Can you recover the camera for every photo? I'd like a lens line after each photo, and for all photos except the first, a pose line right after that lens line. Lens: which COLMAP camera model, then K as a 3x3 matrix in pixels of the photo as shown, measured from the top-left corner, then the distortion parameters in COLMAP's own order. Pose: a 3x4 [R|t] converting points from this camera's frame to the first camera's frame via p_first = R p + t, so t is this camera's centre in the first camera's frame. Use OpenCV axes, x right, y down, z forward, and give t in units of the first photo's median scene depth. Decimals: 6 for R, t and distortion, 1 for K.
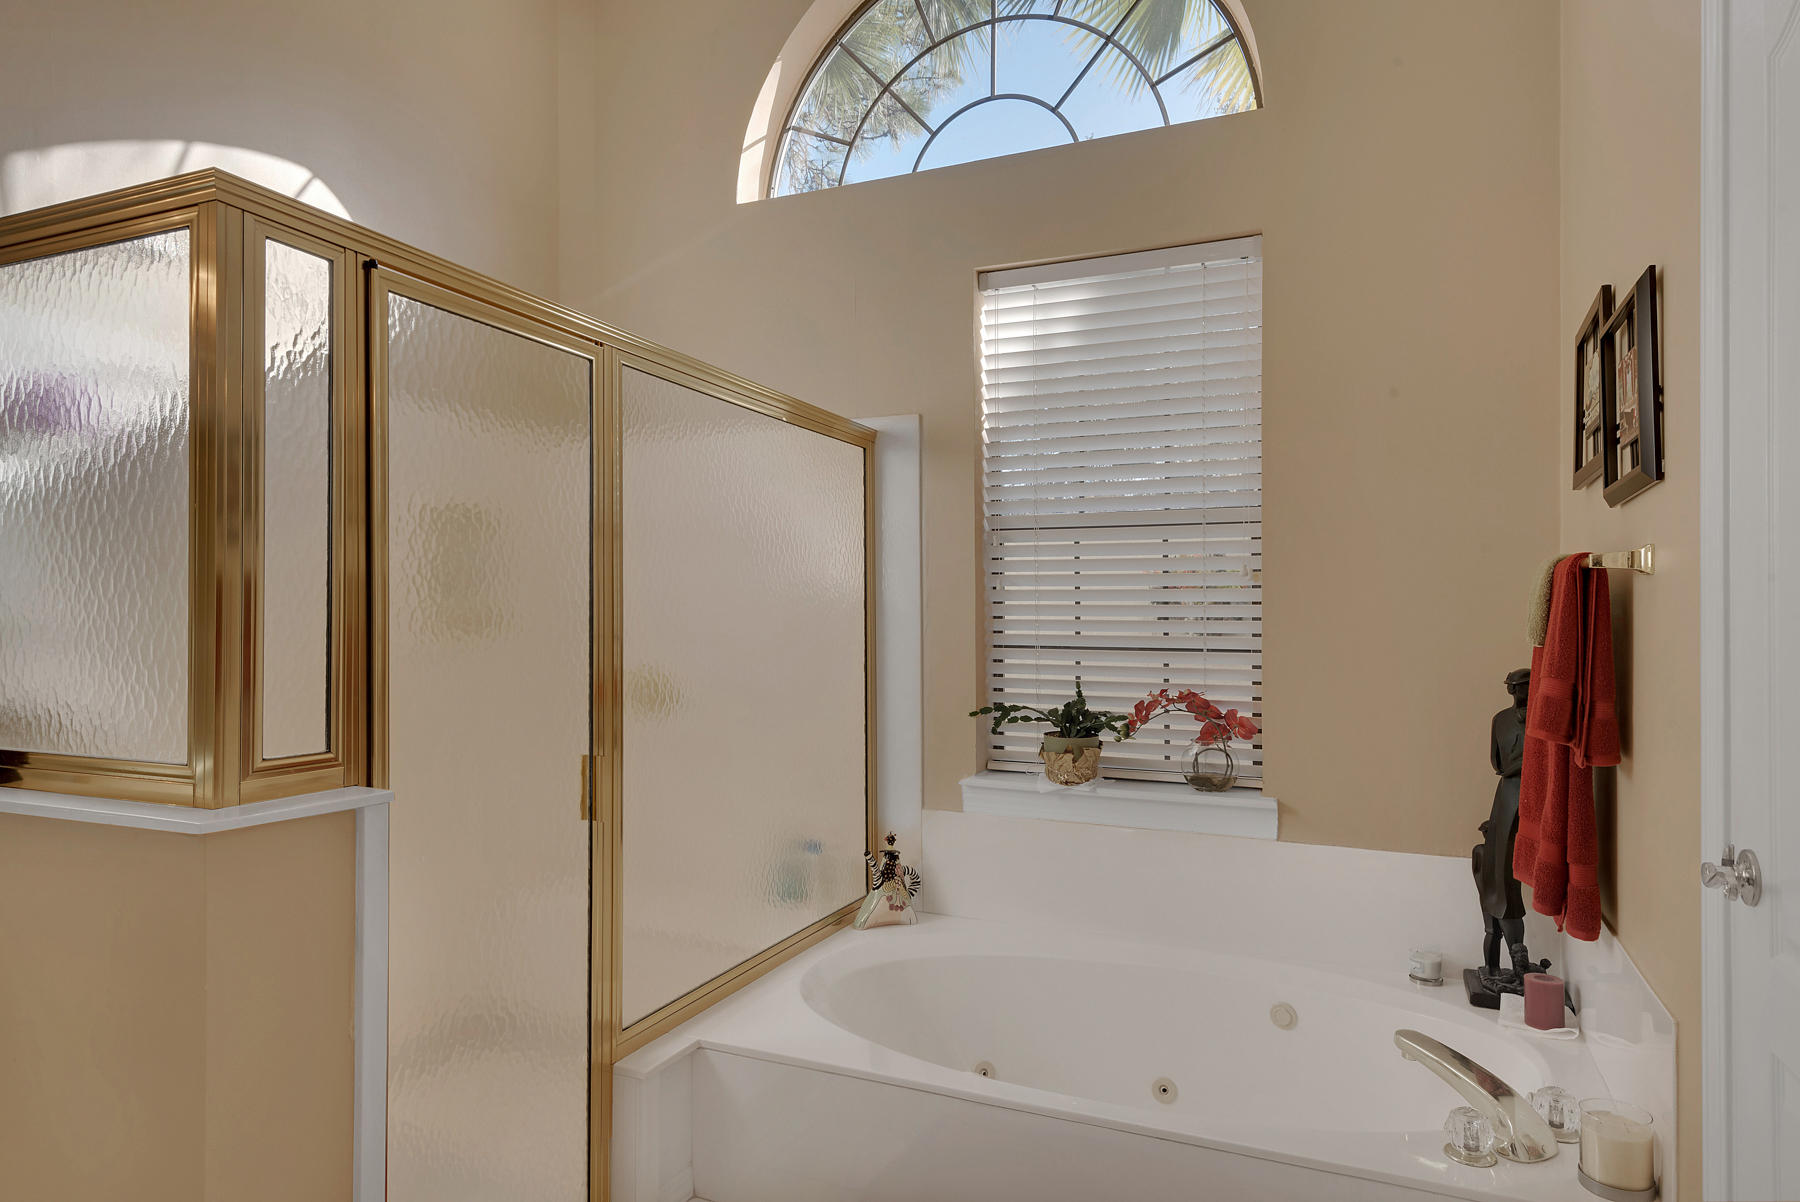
lens RADIAL K [[1044.2, 0, 894.3], [0, 1044.2, 601.9], [0, 0, 1]] dist [0.020141, -0.006440]
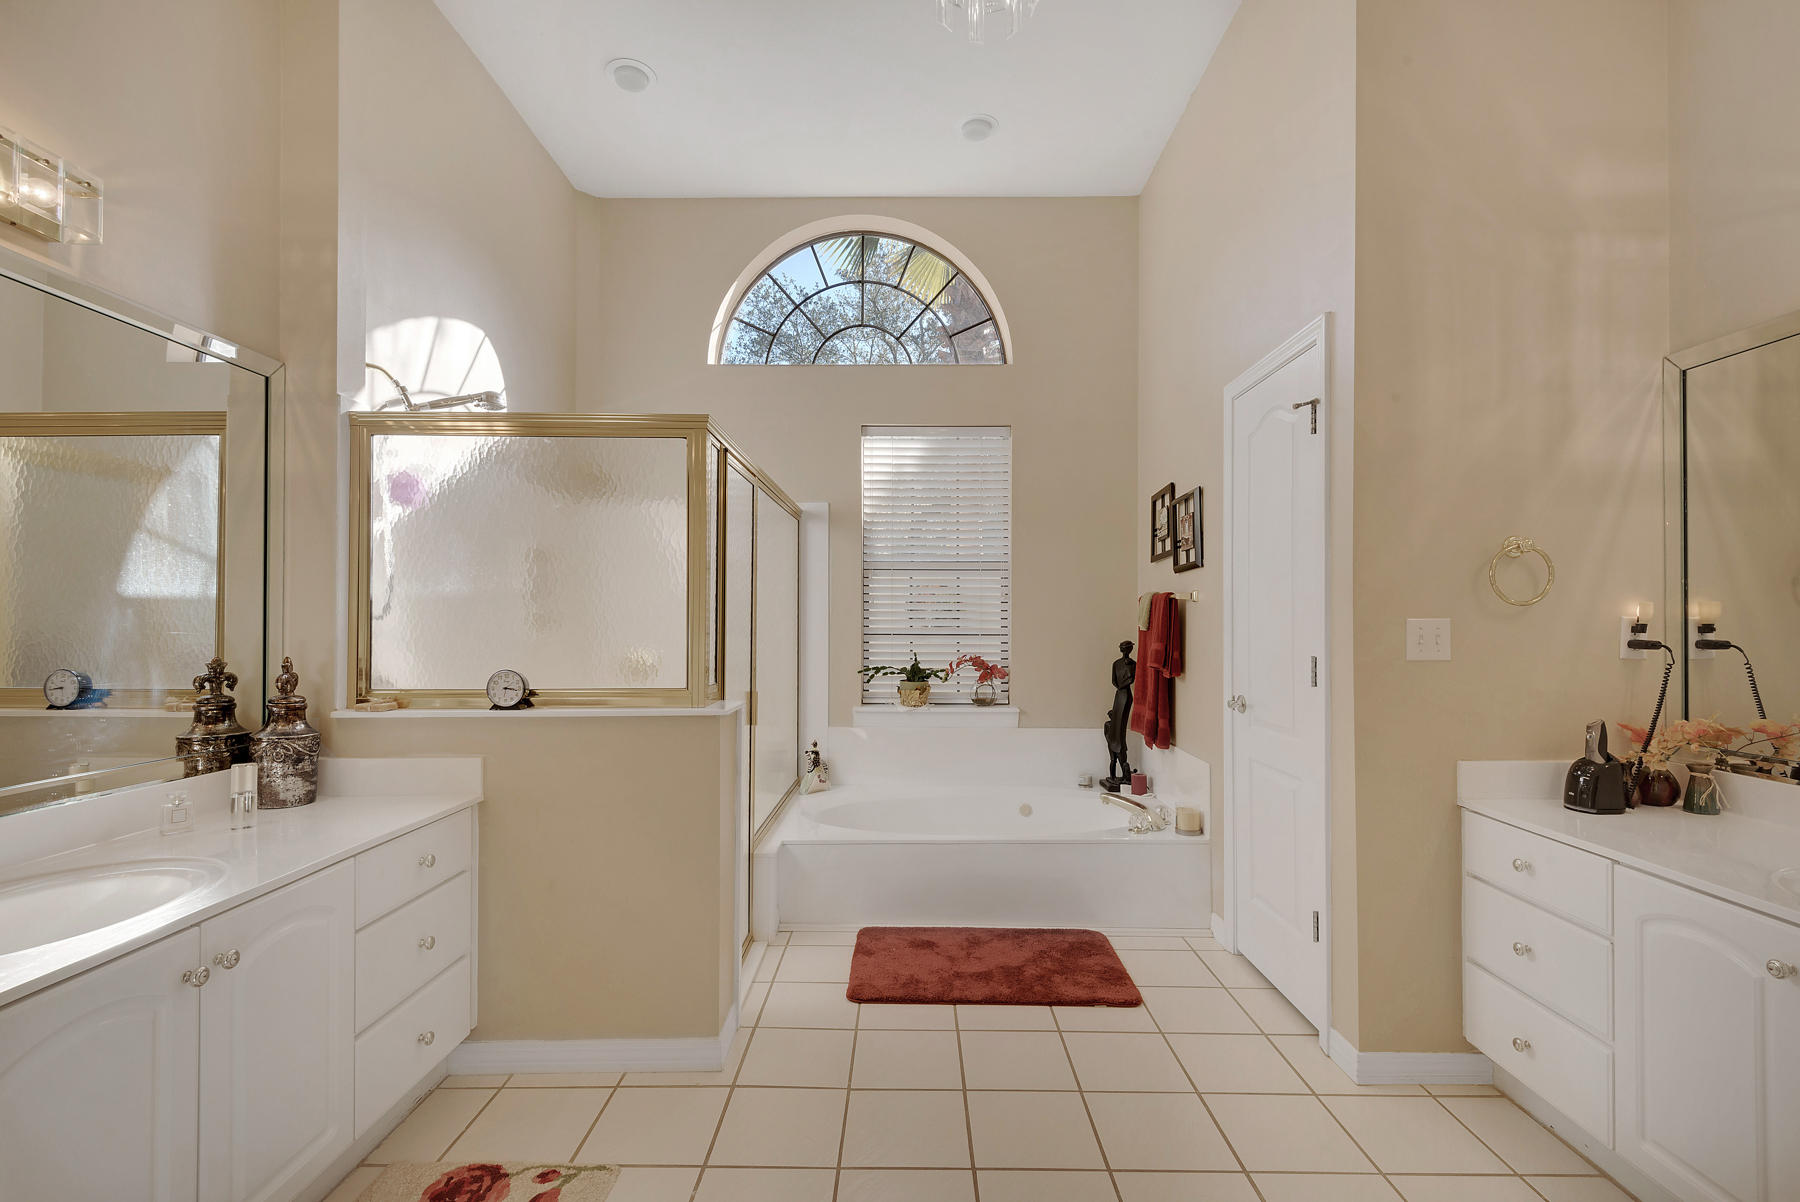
lens RADIAL K [[794.2, 0, 912.3], [0, 794.2, 609.8], [0, 0, 1]] dist [0.022778, -0.013788]
pose [[0.915444, 0.002564, 0.402437, -0.409594], [-0.005142, 0.999973, 0.005327, -0.007148], [-0.402412, -0.006946, 0.915432, -0.299498]]
